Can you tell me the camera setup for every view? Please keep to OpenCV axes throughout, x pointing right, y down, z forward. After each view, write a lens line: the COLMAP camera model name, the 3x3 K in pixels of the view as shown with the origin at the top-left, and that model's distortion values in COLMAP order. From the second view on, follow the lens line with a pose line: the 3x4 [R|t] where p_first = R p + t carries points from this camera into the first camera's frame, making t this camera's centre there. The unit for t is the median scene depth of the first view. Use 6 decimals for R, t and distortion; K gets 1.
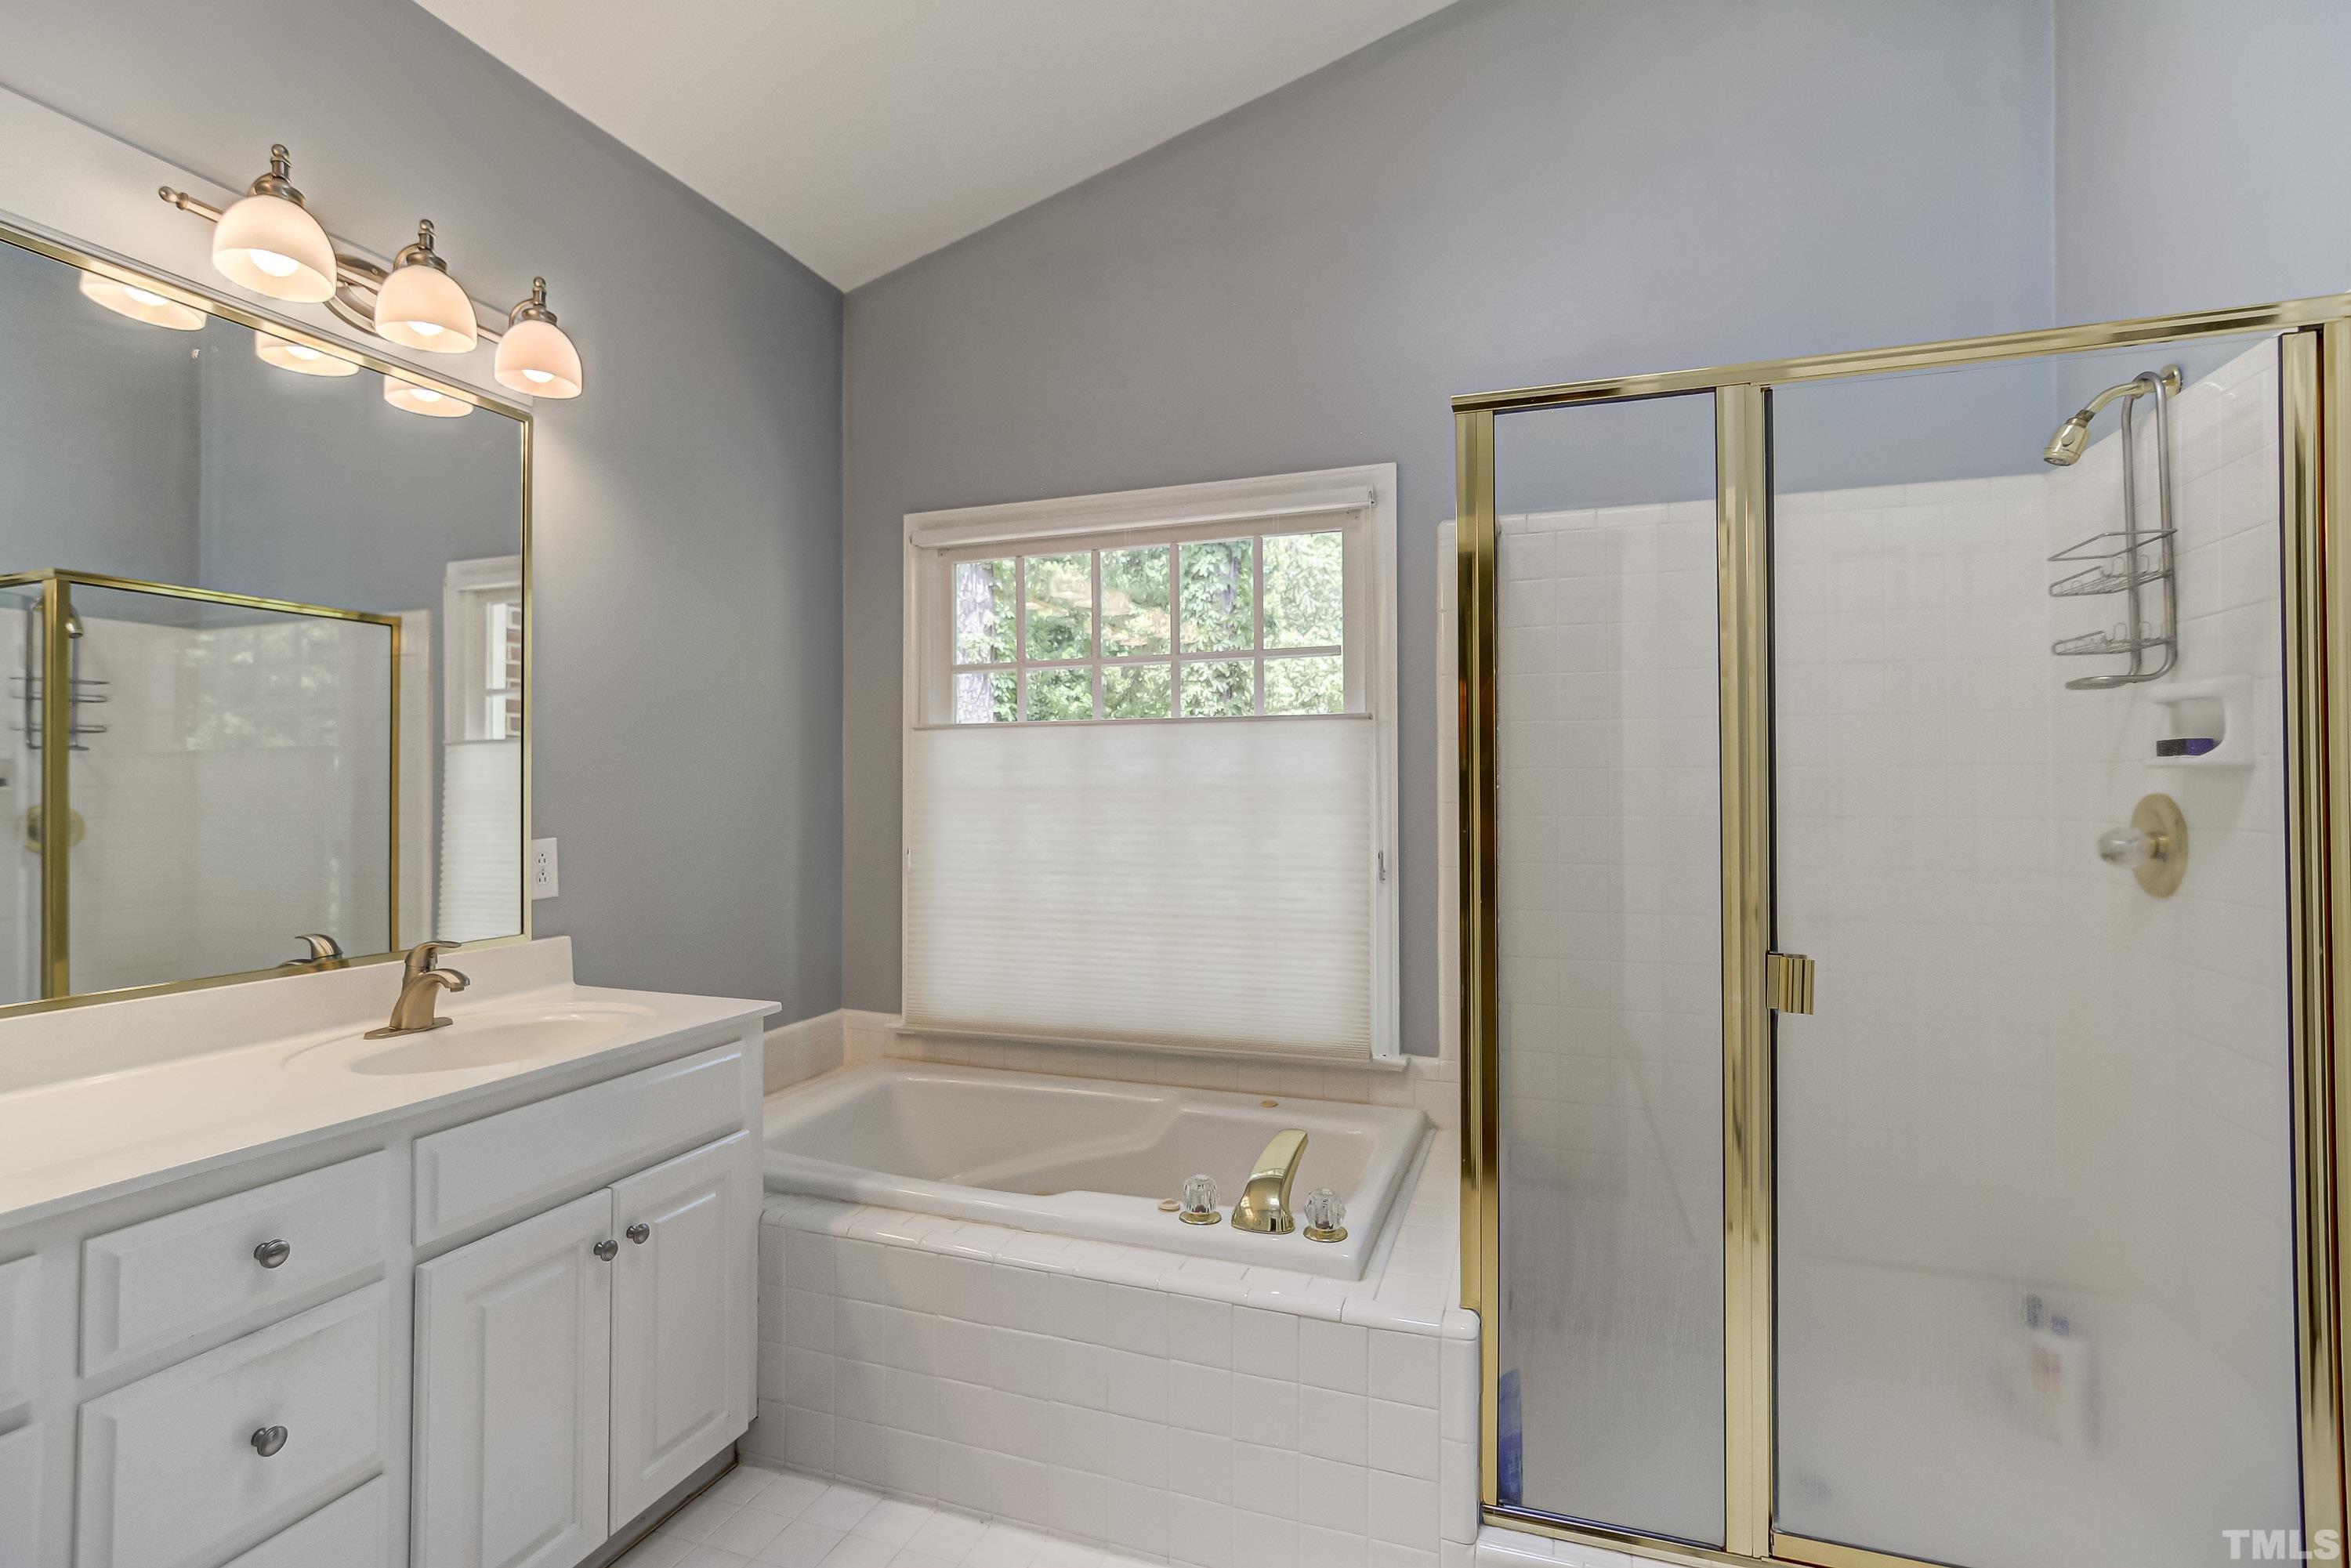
lens RADIAL K [[1129.9, 0, 1171.9], [0, 1129.9, 780.0], [0, 0, 1]] dist [-0.008619, 0.005914]
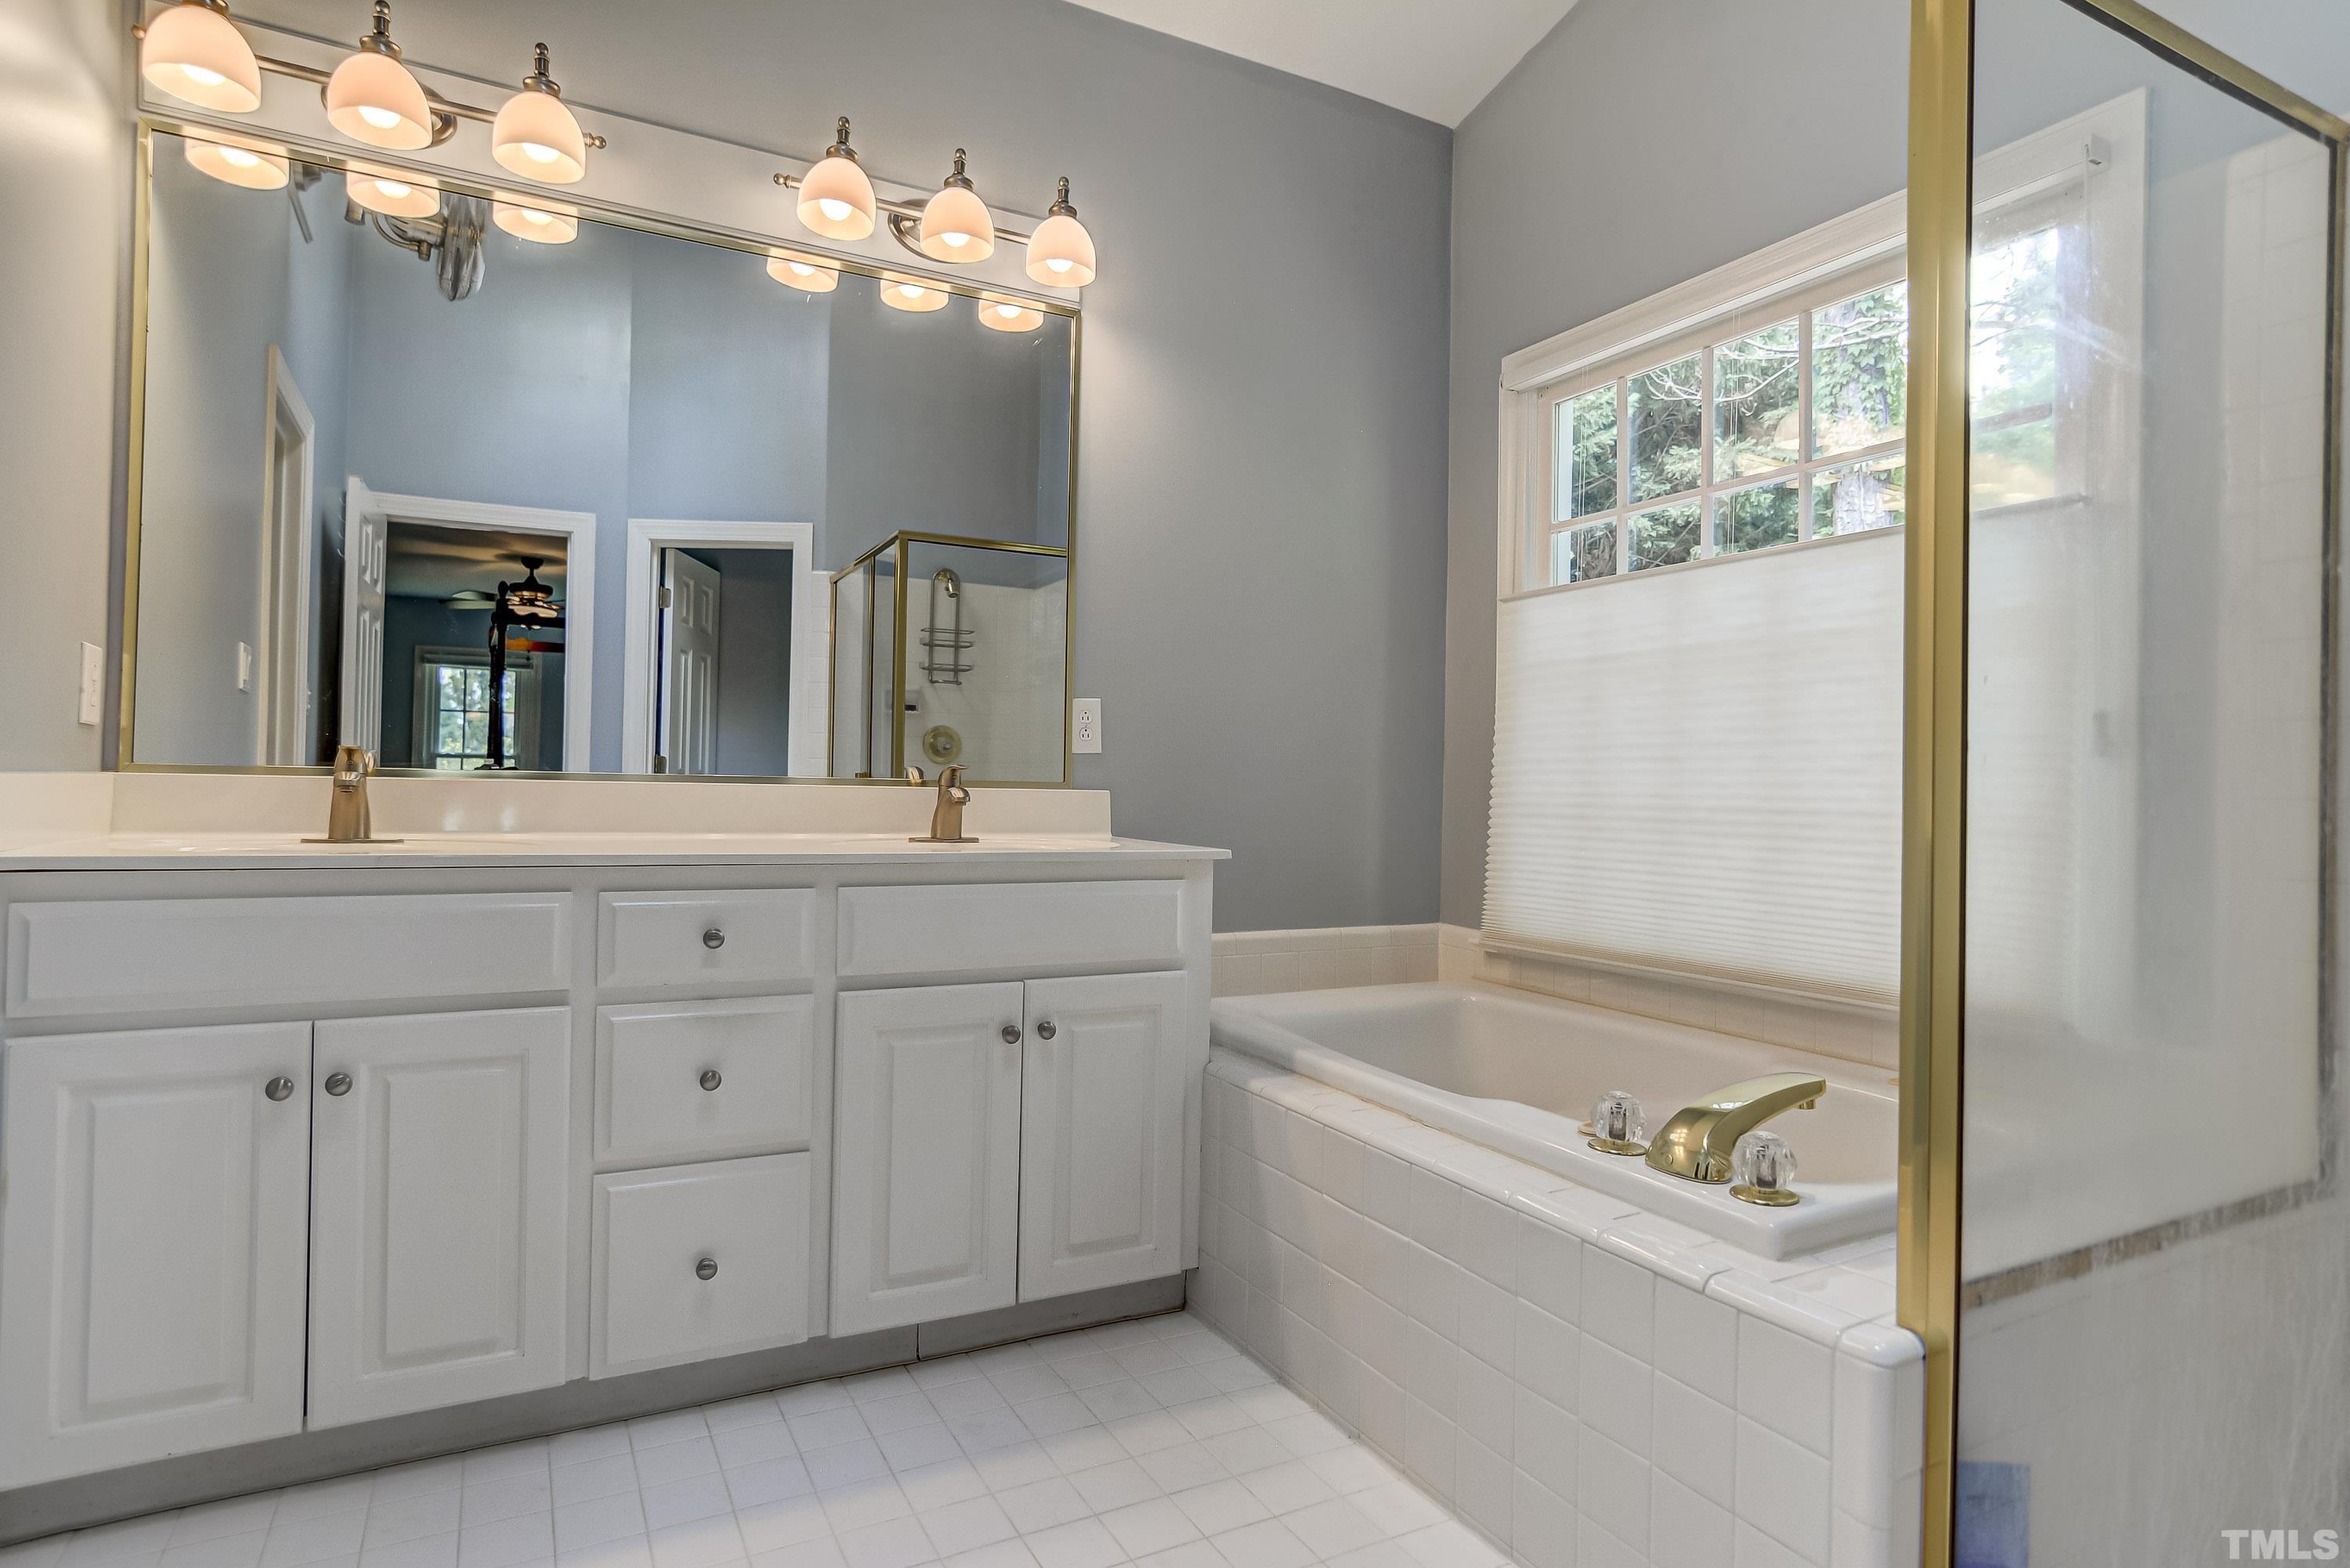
lens RADIAL K [[1270.7, 0, 1167.9], [0, 1270.7, 774.5], [0, 0, 1]] dist [-0.012414, 0.007435]
pose [[0.739097, 0.010047, -0.673524, 0.363865], [-0.013988, 0.999902, -0.000434, 0.140166], [0.673454, 0.009742, 0.739165, 0.166142]]
